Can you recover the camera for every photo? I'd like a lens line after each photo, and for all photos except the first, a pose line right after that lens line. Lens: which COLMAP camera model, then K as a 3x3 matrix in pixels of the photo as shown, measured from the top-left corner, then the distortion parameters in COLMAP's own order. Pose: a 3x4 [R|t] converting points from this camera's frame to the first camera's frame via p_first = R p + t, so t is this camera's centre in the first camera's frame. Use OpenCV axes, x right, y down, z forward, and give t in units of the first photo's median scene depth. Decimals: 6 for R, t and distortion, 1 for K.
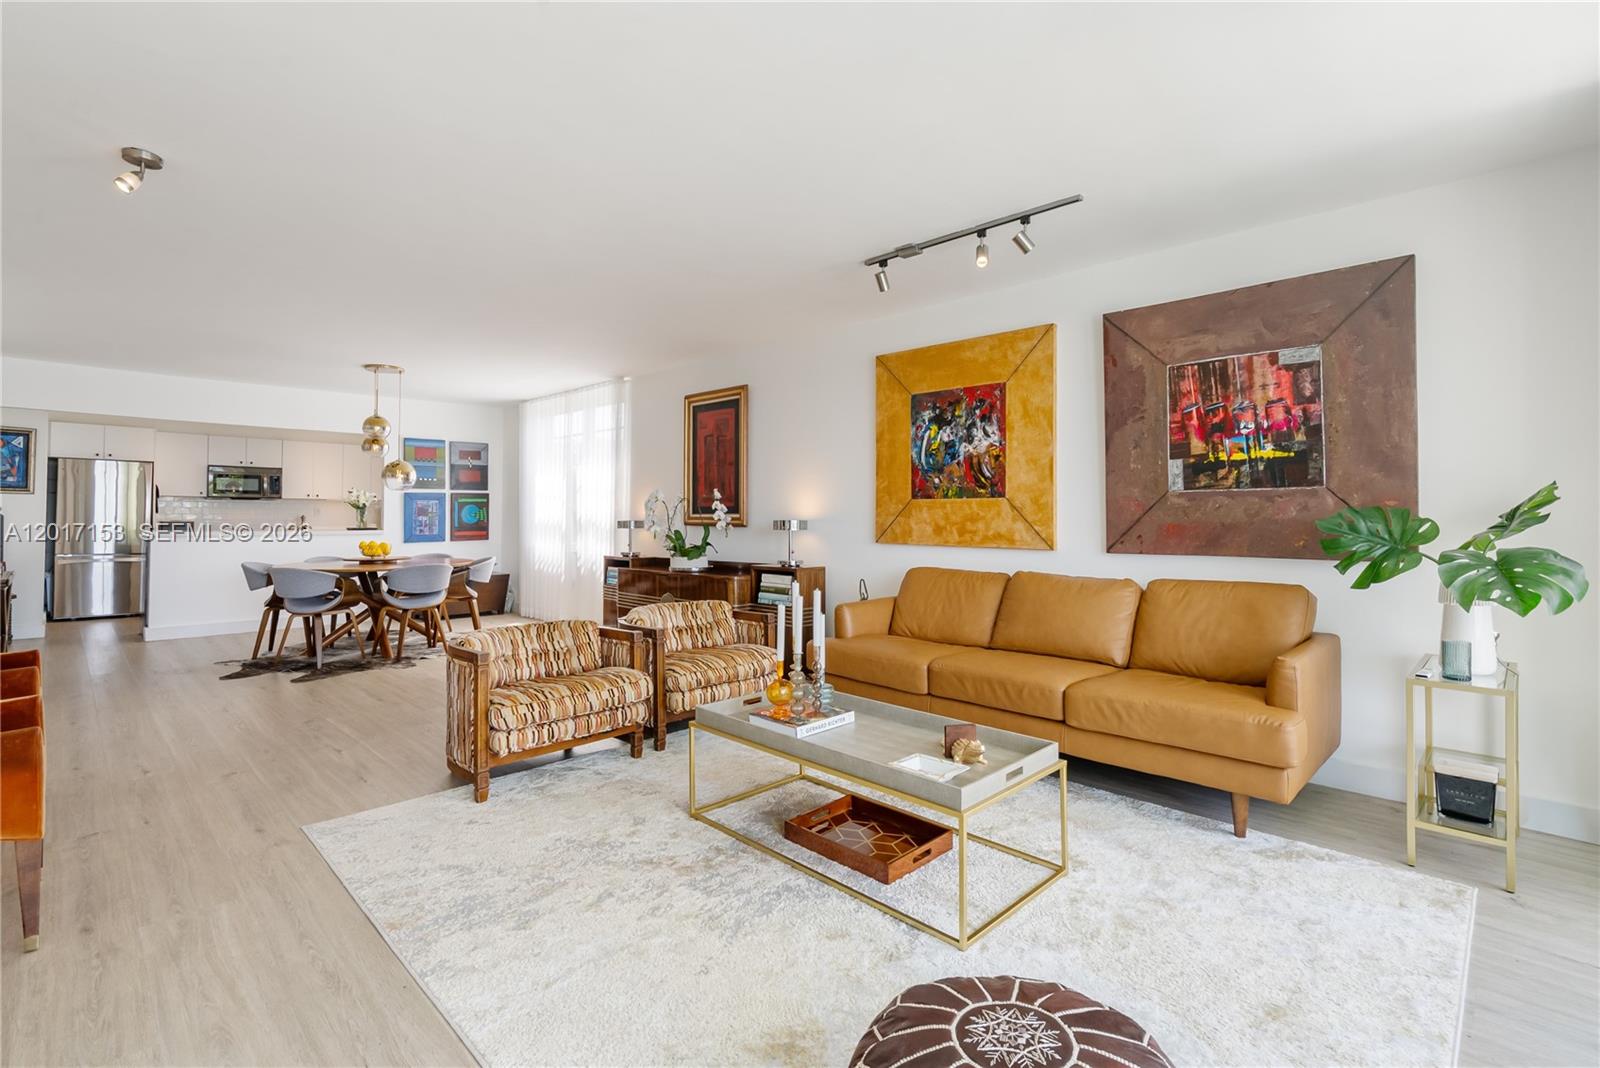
lens RADIAL K [[726.5, 0, 800.1], [0, 726.5, 515.1], [0, 0, 1]] dist [-0.010333, 0.005257]
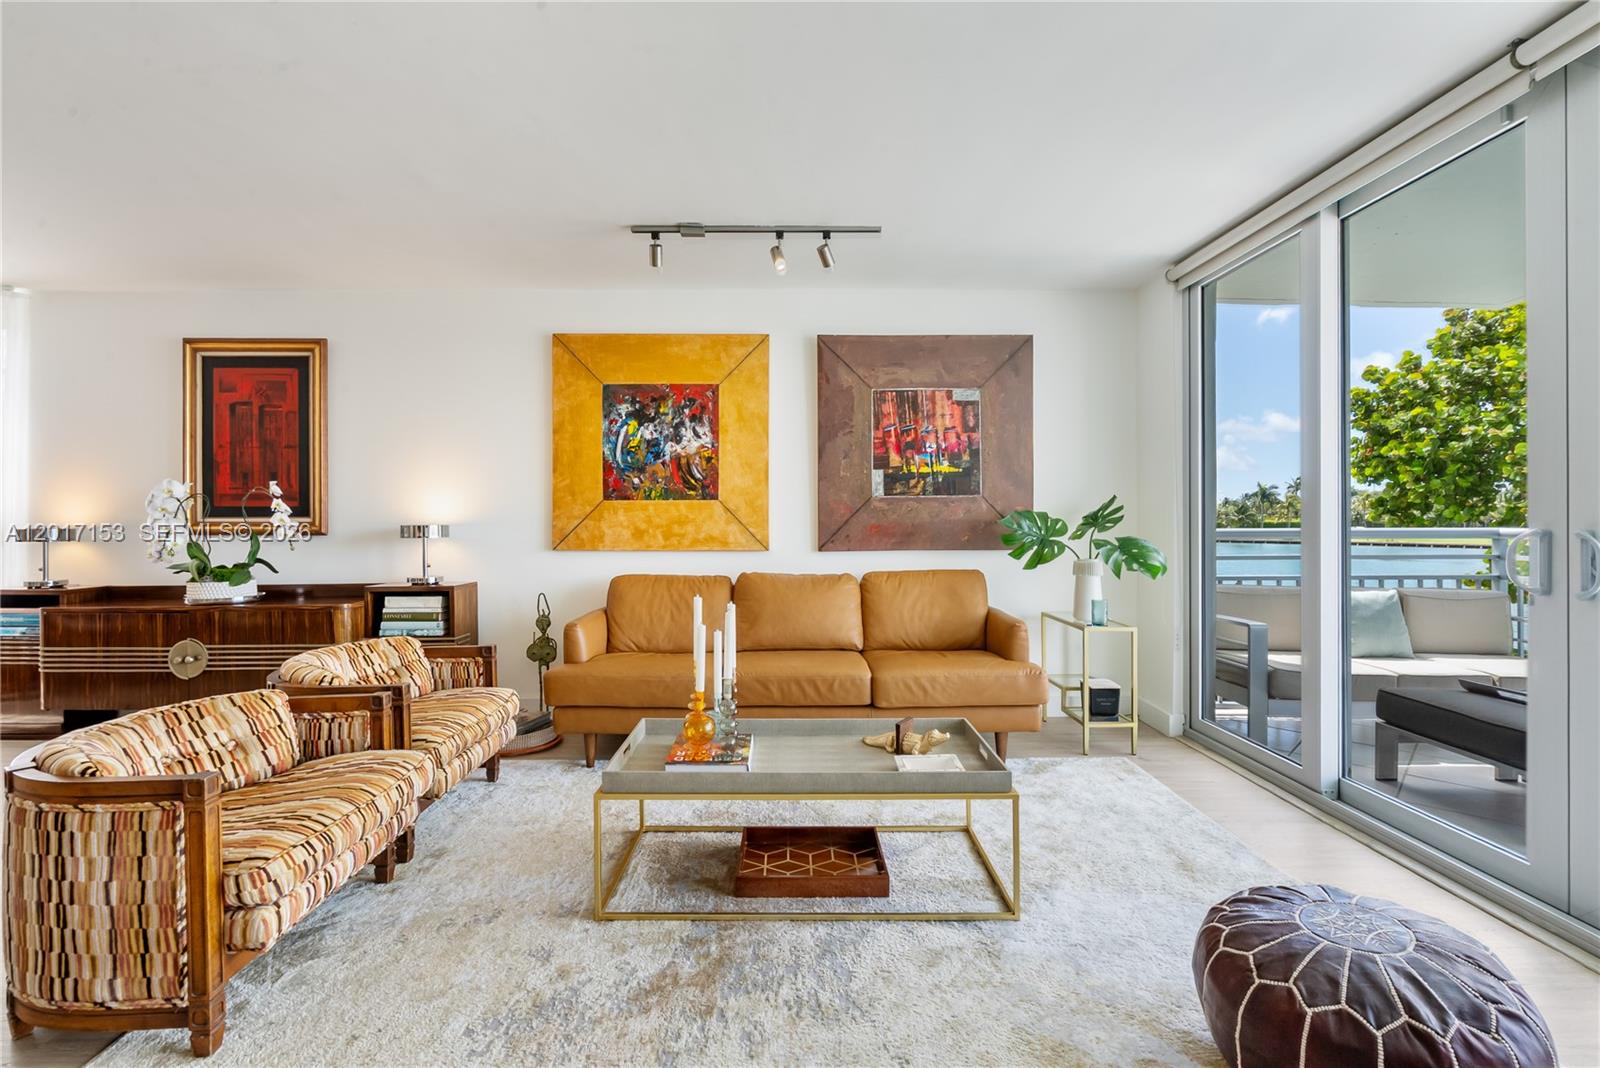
lens RADIAL K [[726.5, 0, 792.7], [0, 726.5, 525.9], [0, 0, 1]] dist [-0.010333, 0.005257]
pose [[0.706680, -0.009272, 0.707473, -0.331330], [0.003302, 0.999946, 0.009807, 0.001987], [-0.707526, -0.004594, 0.706672, 0.207509]]
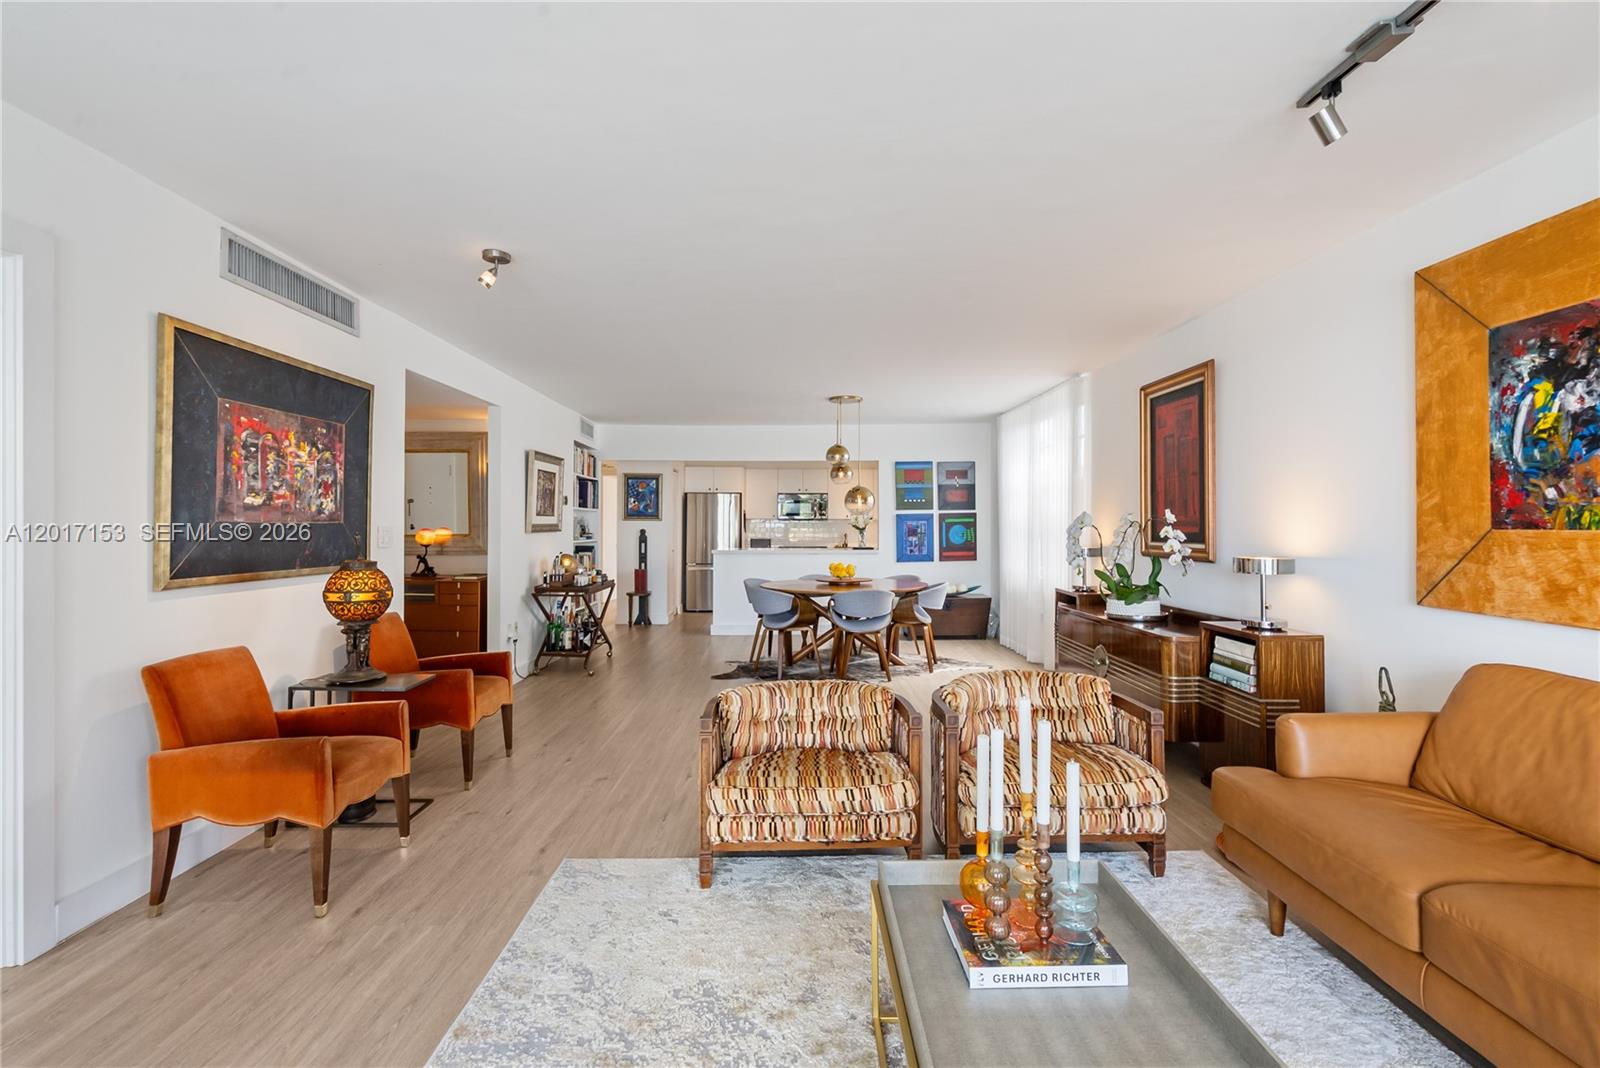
lens RADIAL K [[726.5, 0, 805.9], [0, 726.5, 523.7], [0, 0, 1]] dist [-0.010333, 0.005257]
pose [[0.714352, -0.005110, -0.699768, 0.172342], [0.004754, 0.999986, -0.002449, -0.027864], [0.699770, -0.001577, 0.714366, 0.297402]]
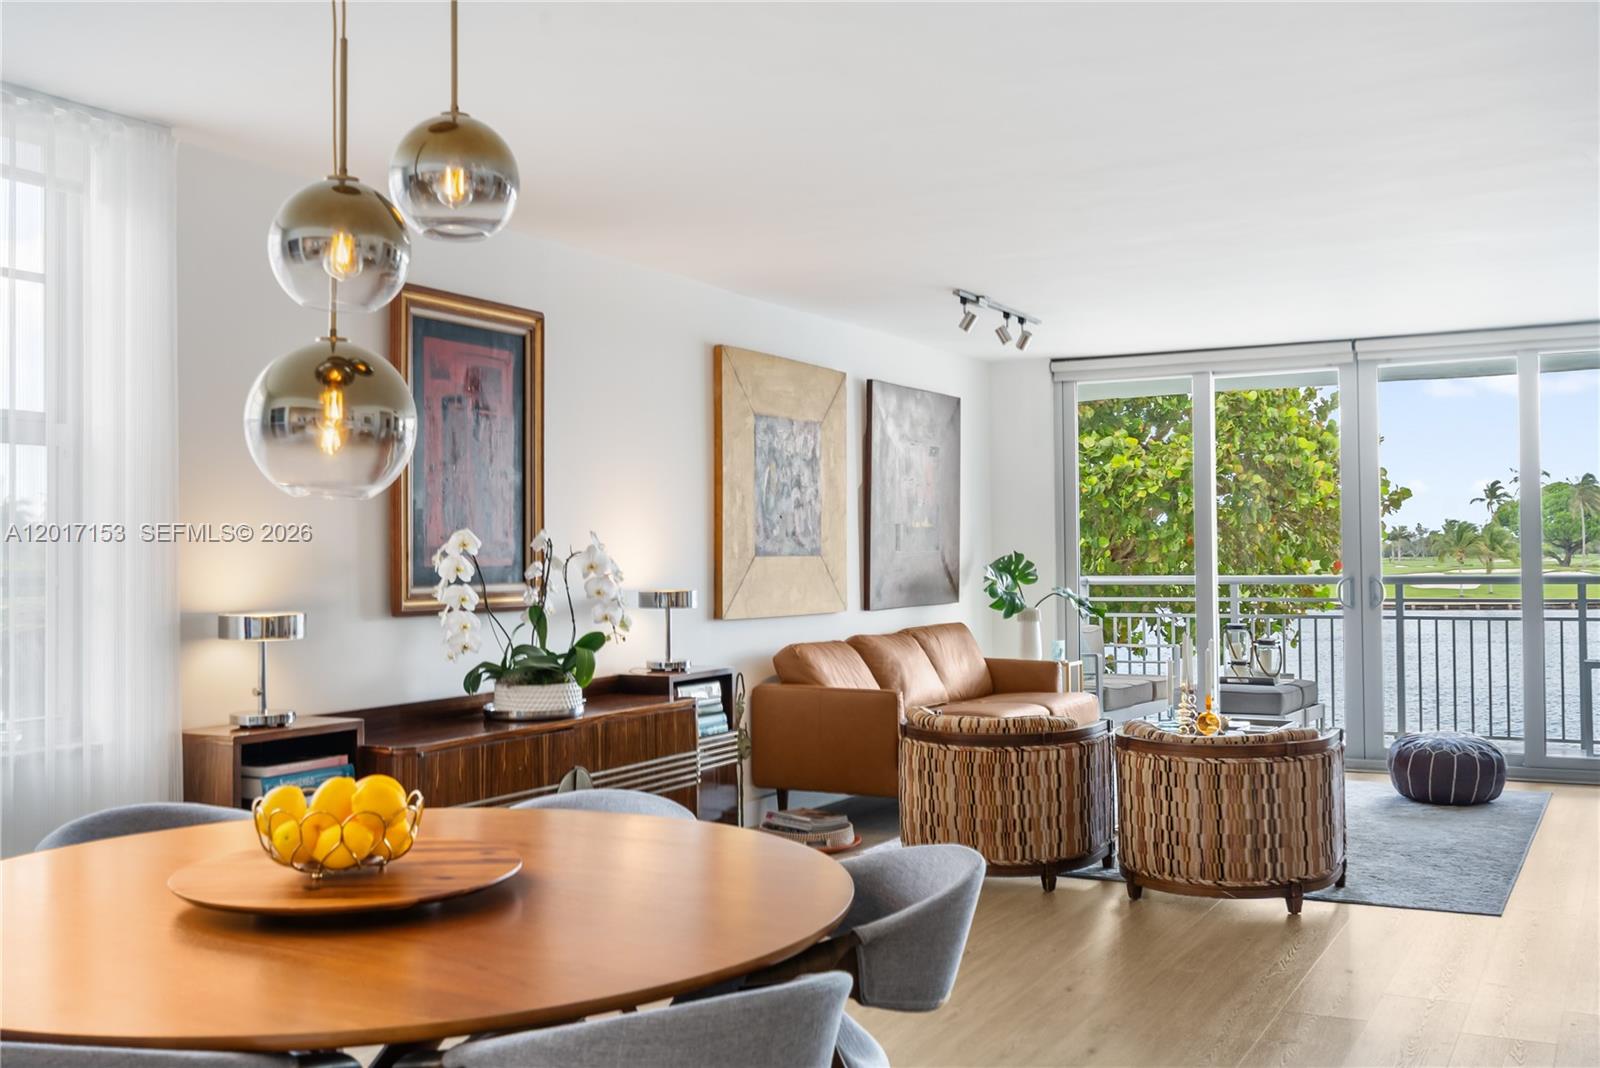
lens RADIAL K [[1575.5, 0, 795.9], [0, 1575.5, 519.5], [0, 0, 1]] dist [0.010514, 0.000000]
pose [[-0.274792, 0.021594, 0.961261, -1.443427], [0.007240, 0.999766, -0.020389, -0.027169], [-0.961476, 0.001356, -0.274884, 1.456377]]
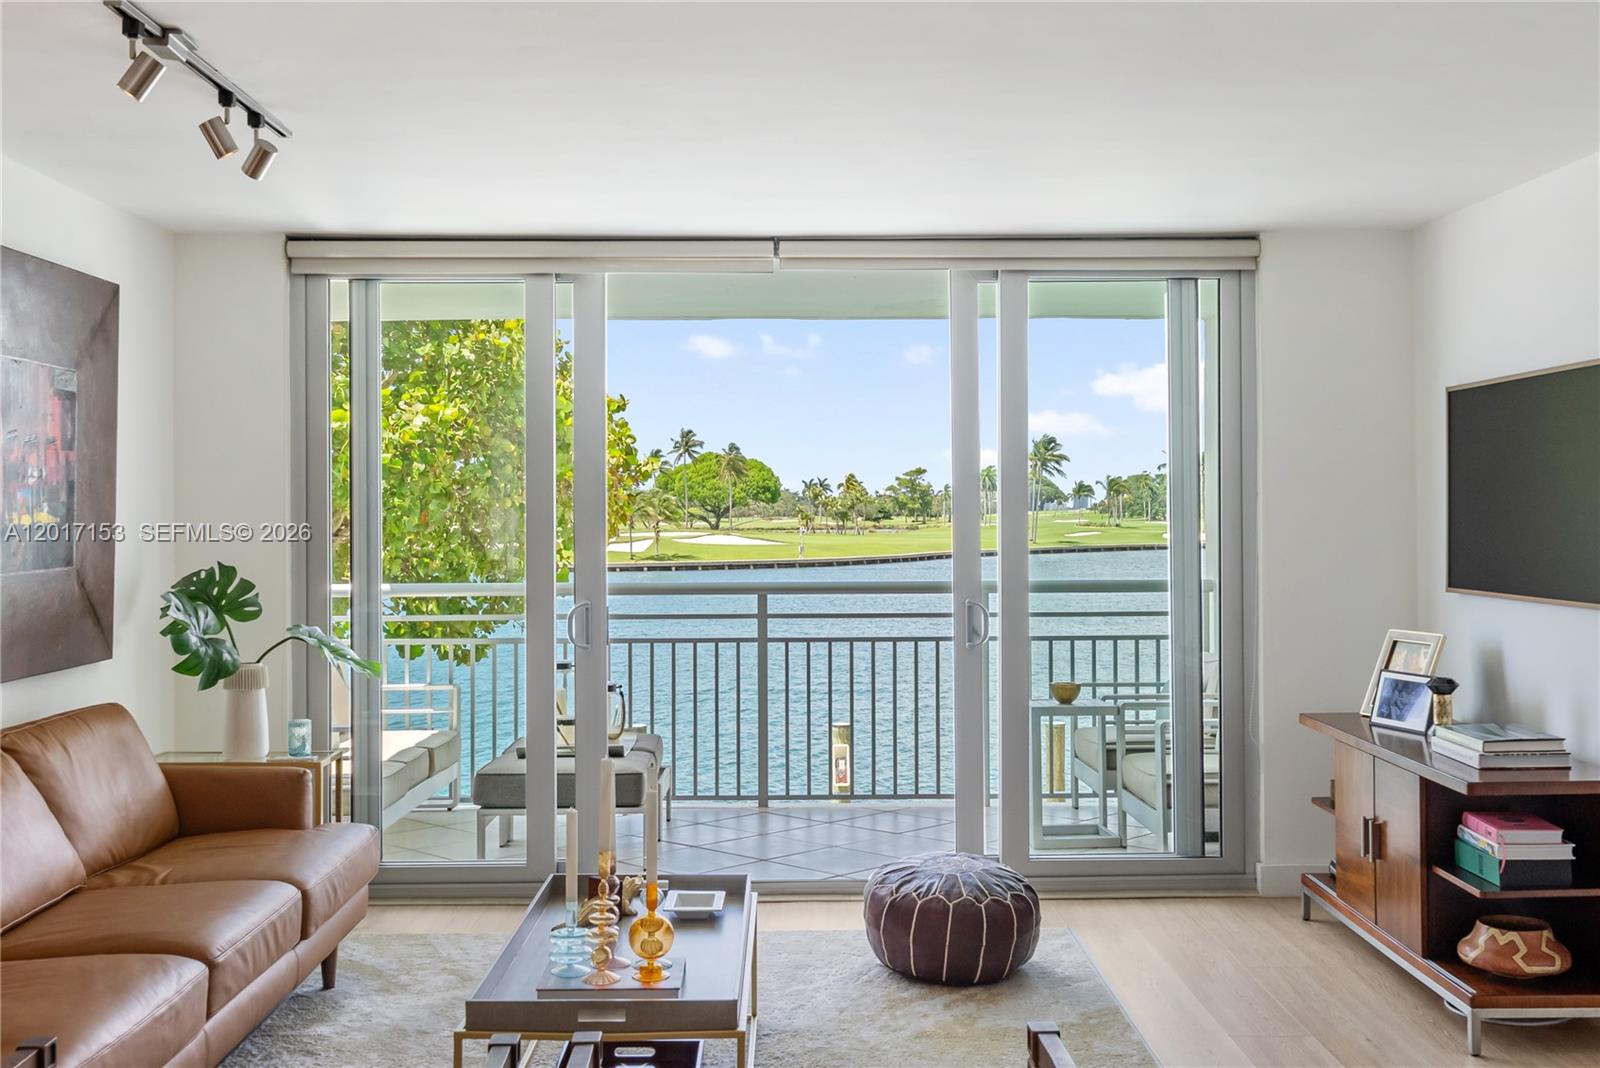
lens RADIAL K [[1575.5, 0, 806.1], [0, 1575.5, 493.6], [0, 0, 1]] dist [0.010514, 0.000000]
pose [[-0.712484, 0.008121, 0.701641, -0.633763], [0.000951, 0.999943, -0.010608, -0.066974], [-0.701688, -0.006891, -0.712451, 1.129039]]
